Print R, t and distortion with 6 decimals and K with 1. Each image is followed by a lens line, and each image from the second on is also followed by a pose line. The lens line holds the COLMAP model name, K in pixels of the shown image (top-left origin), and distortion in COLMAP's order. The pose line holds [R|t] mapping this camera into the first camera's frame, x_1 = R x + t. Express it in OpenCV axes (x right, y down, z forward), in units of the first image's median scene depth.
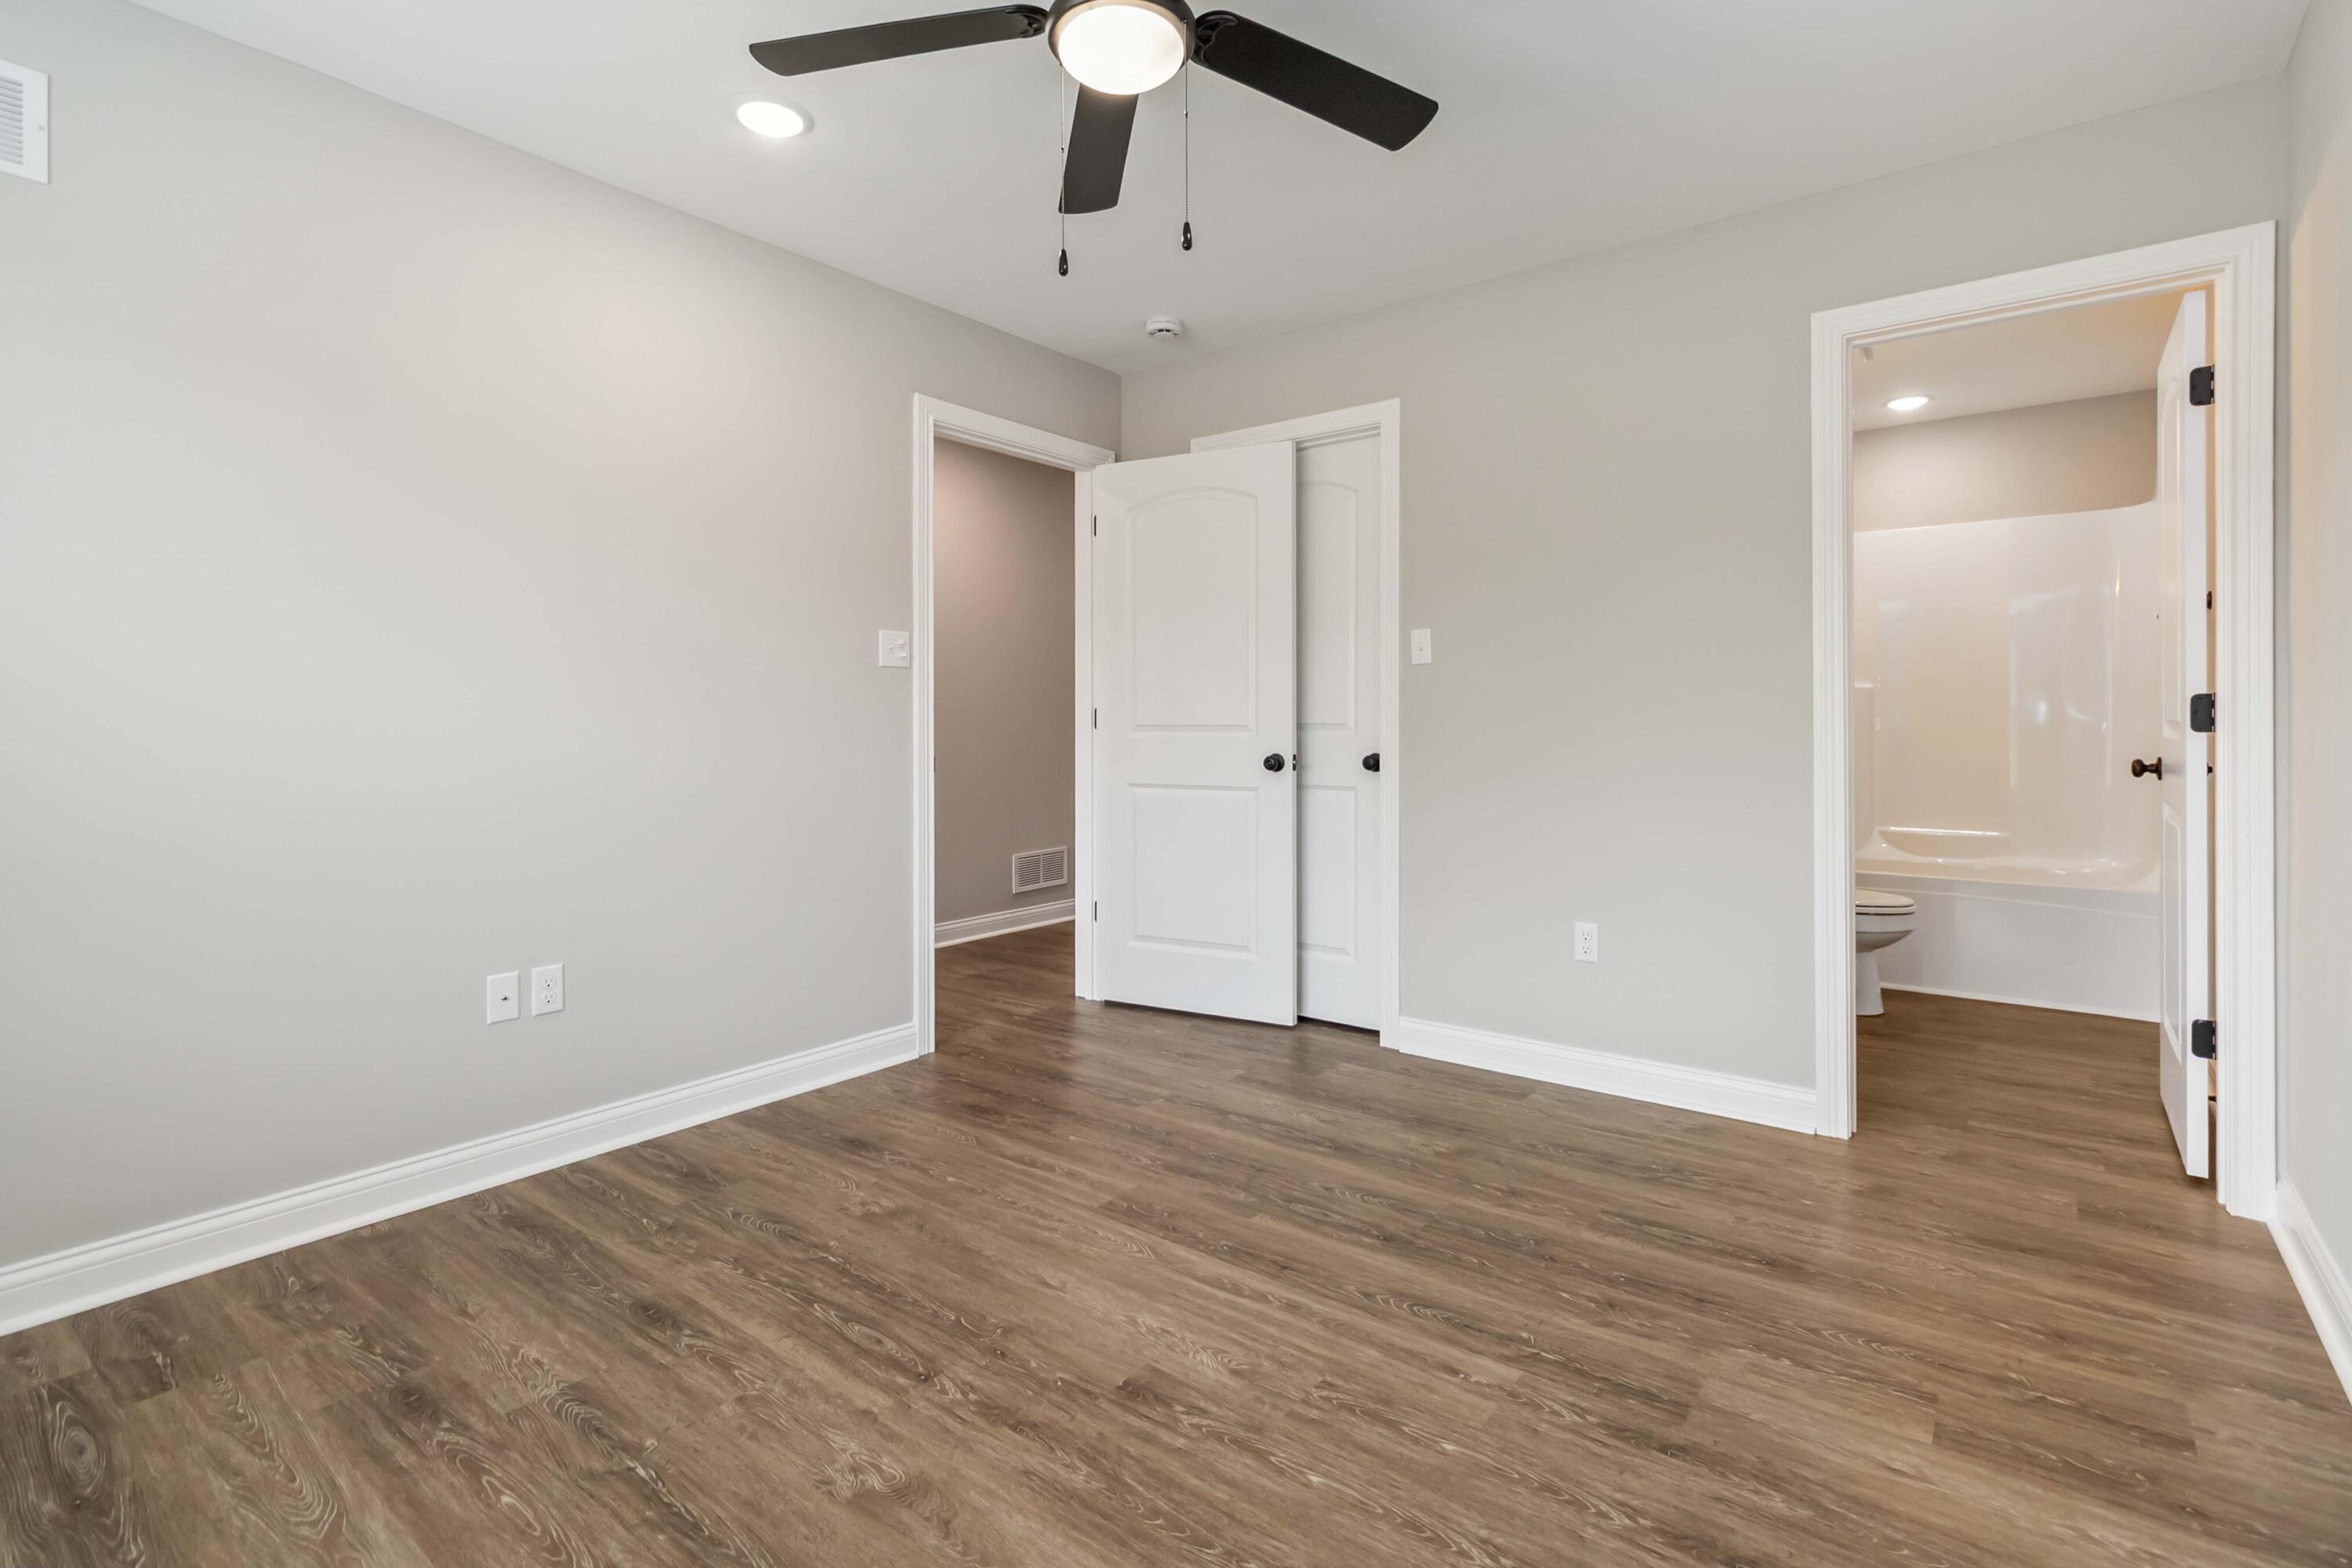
lens RADIAL K [[1116.7, 0, 1189.7], [0, 1116.7, 732.6], [0, 0, 1]] dist [0.002022, -0.000127]
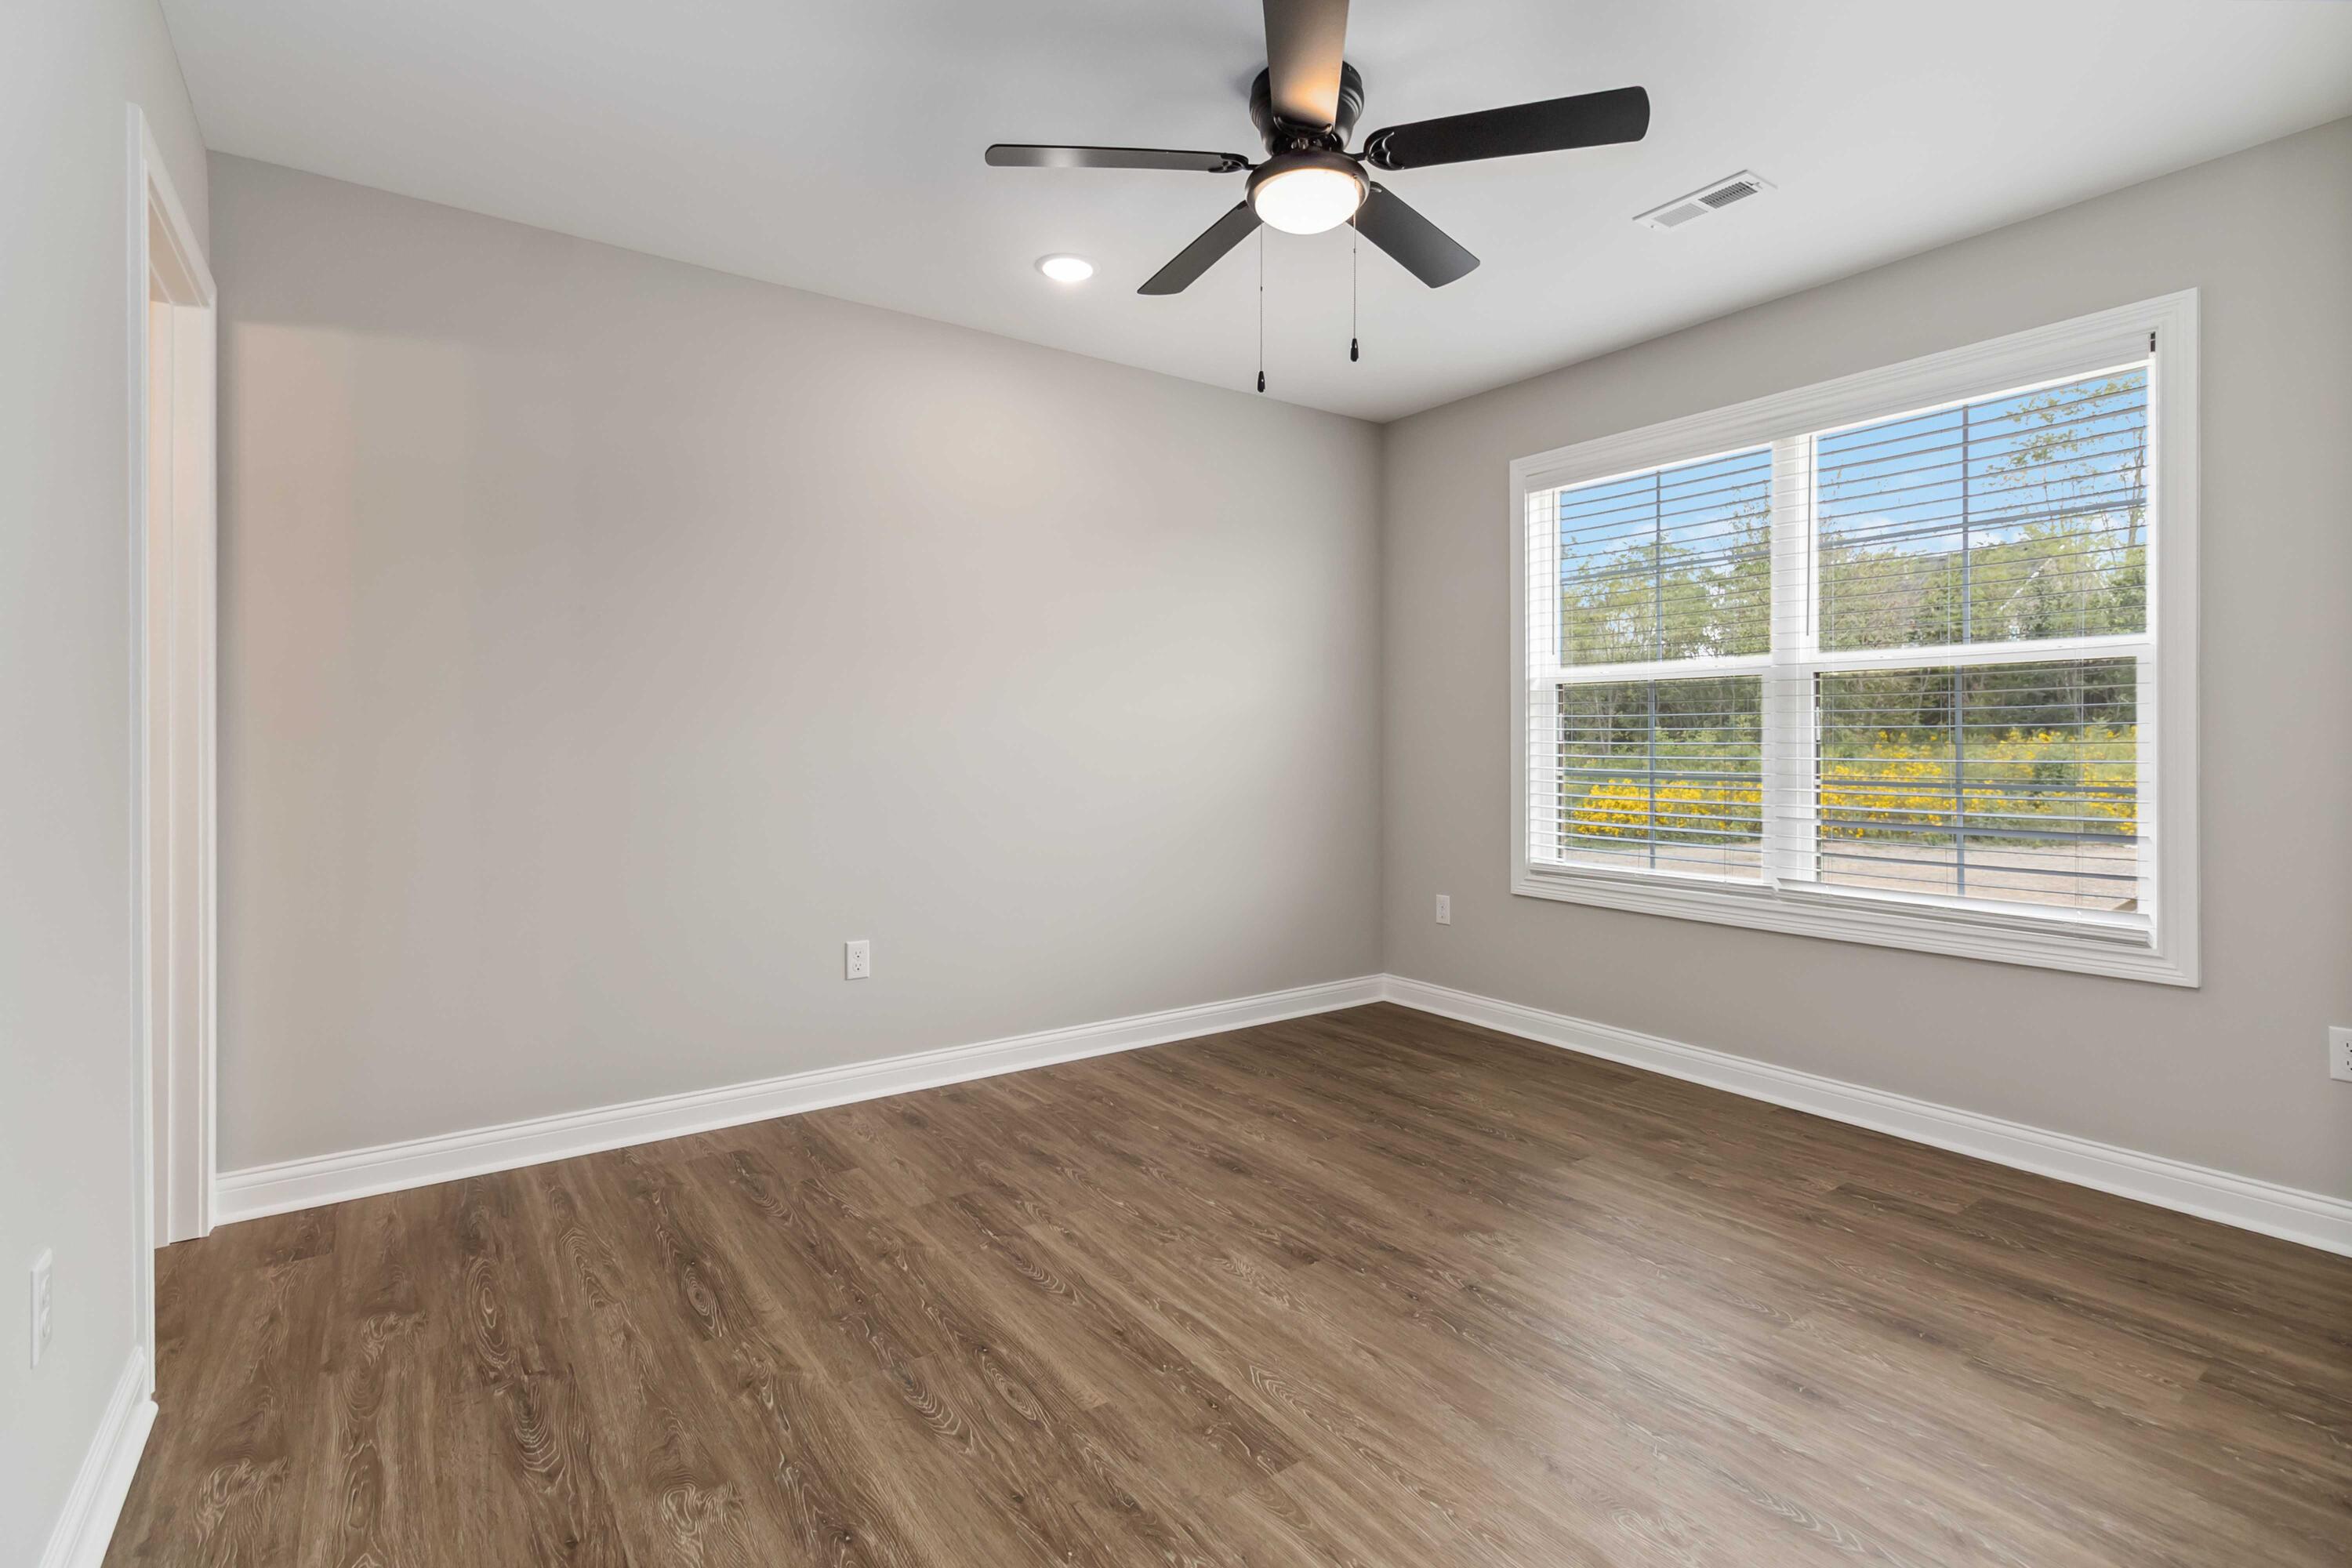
lens RADIAL K [[1092.6, 0, 1191.2], [0, 1092.6, 735.2], [0, 0, 1]] dist [-0.002260, 0.000902]
pose [[-0.958529, 0.003438, 0.284975, -0.230573], [0.004462, 0.999986, 0.002946, -0.027600], [-0.284961, 0.004095, -0.958530, 1.811567]]
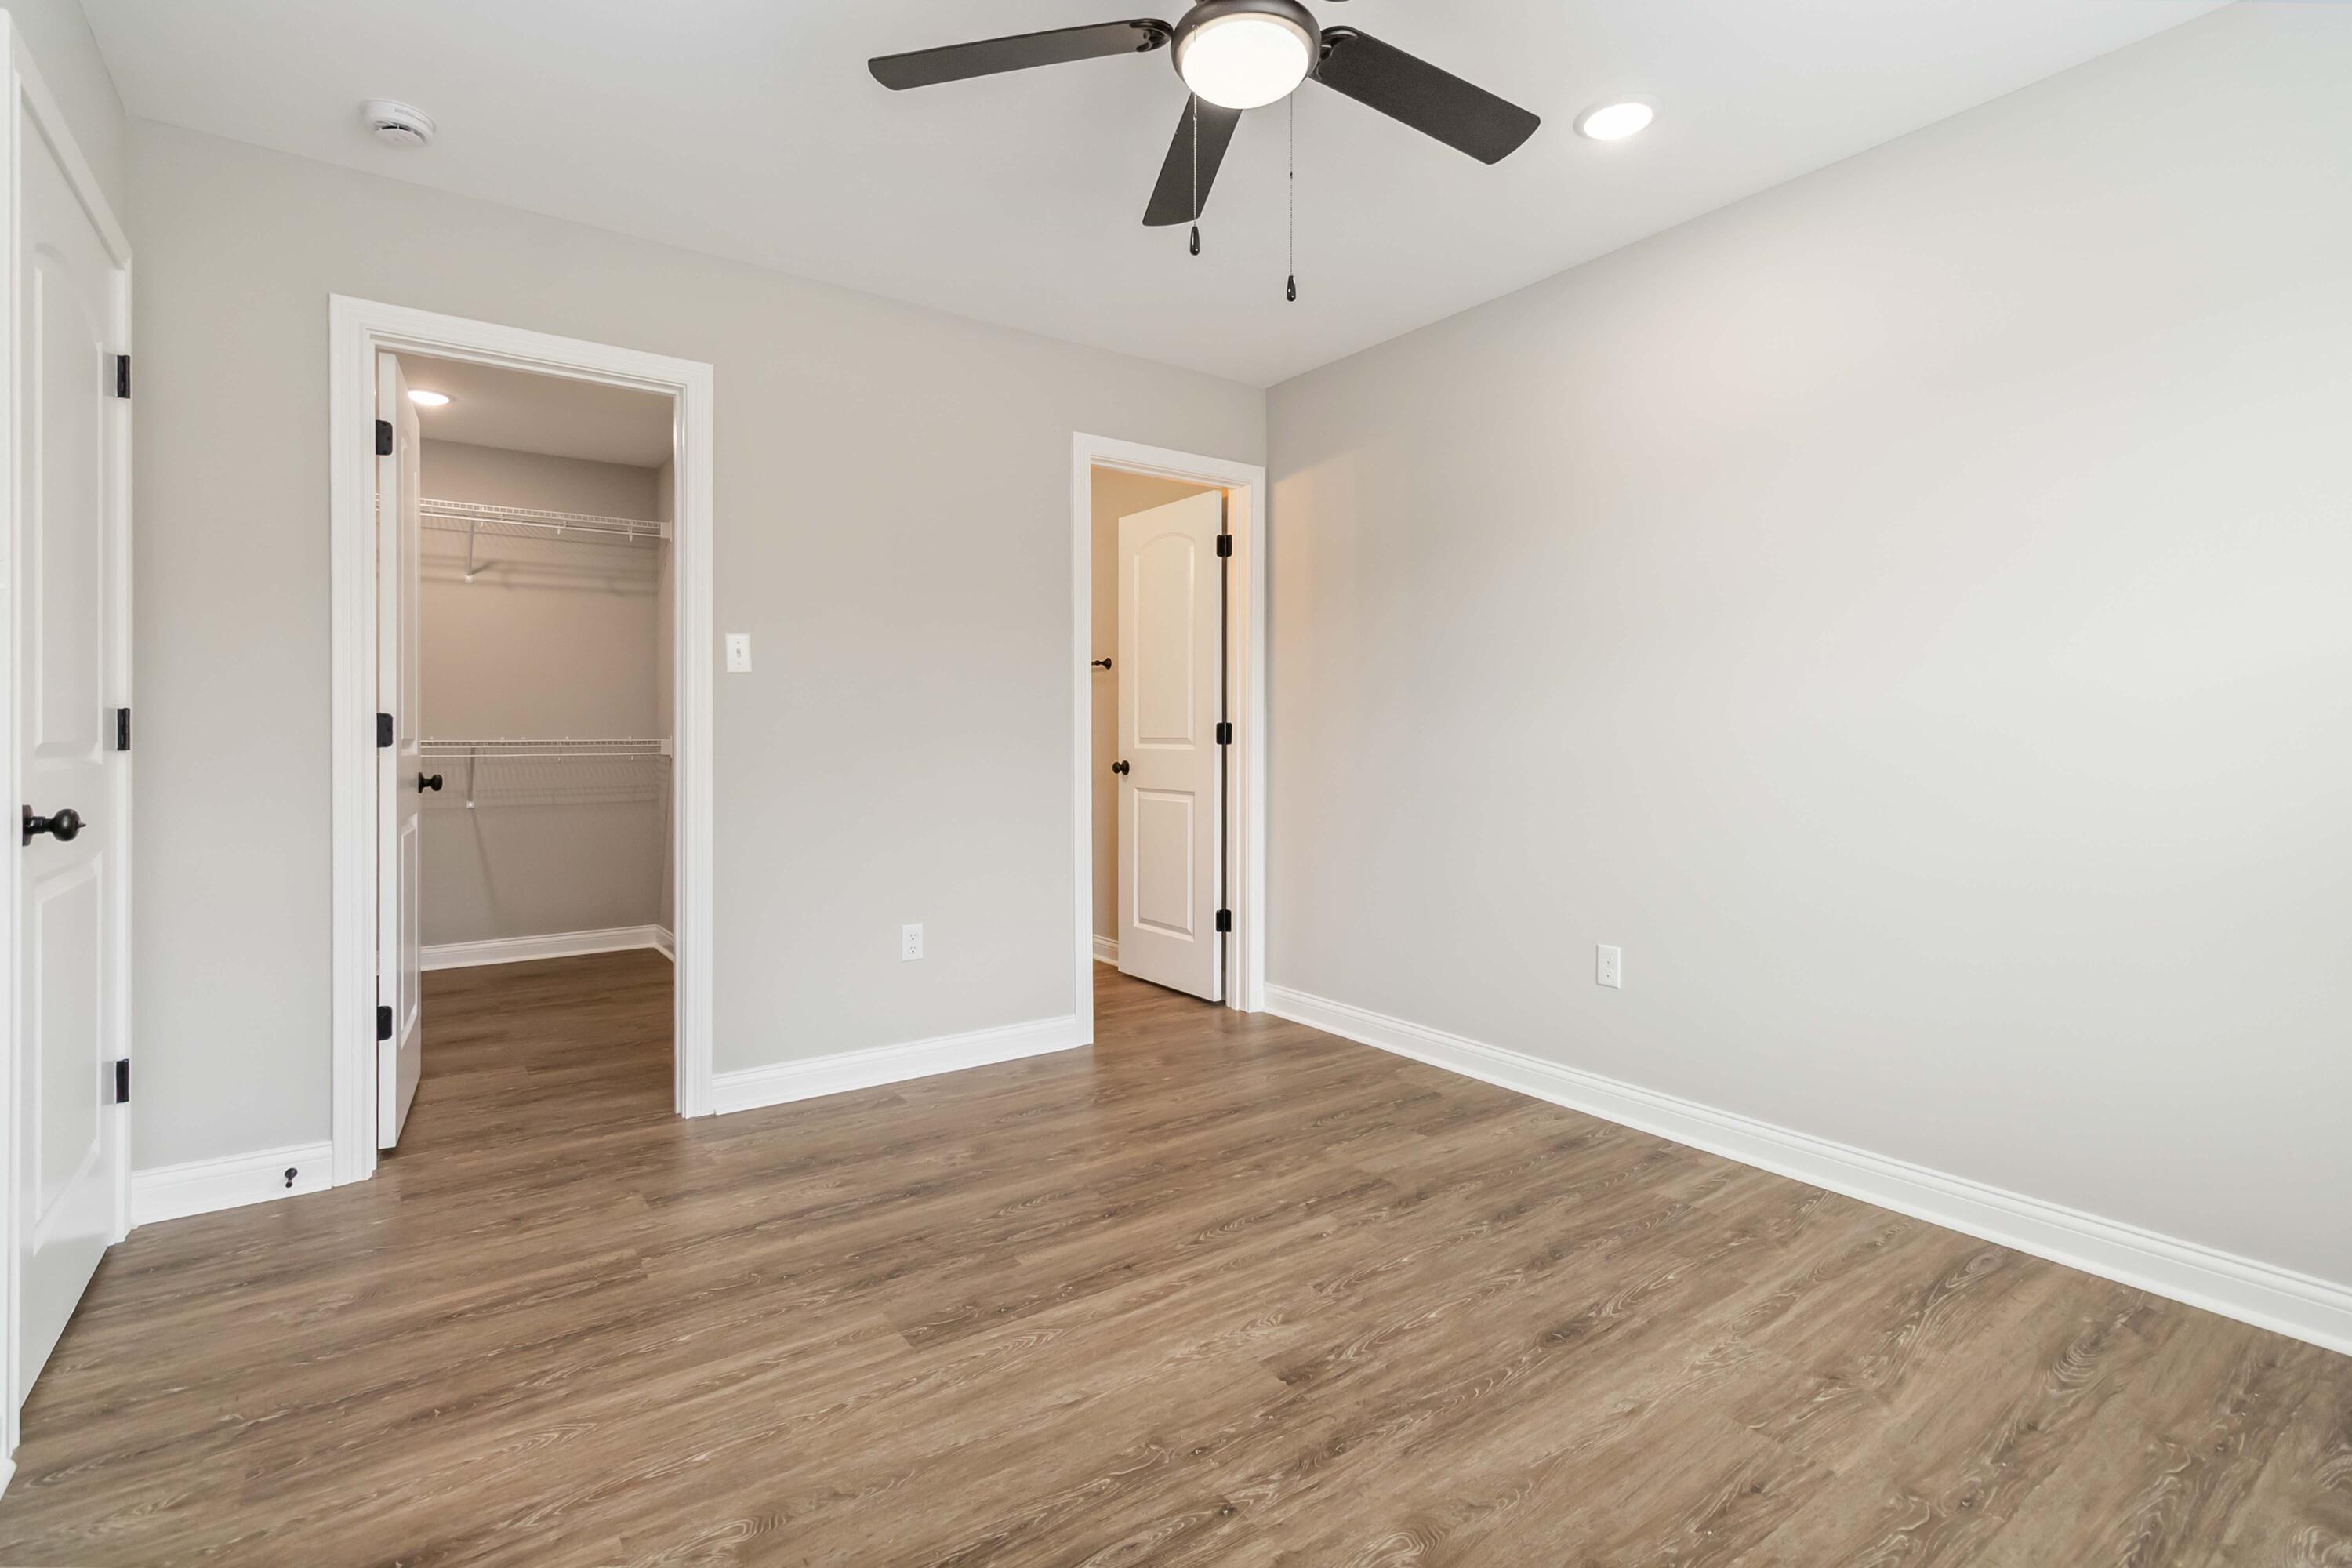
lens RADIAL K [[1092.6, 0, 1191.2], [0, 1092.6, 735.2], [0, 0, 1]] dist [-0.002260, 0.000902]
pose [[0.273013, 0.006537, 0.961988, -0.849795], [0.004234, 0.999959, -0.007996, -0.005113], [-0.962001, 0.006256, 0.272974, 0.645601]]
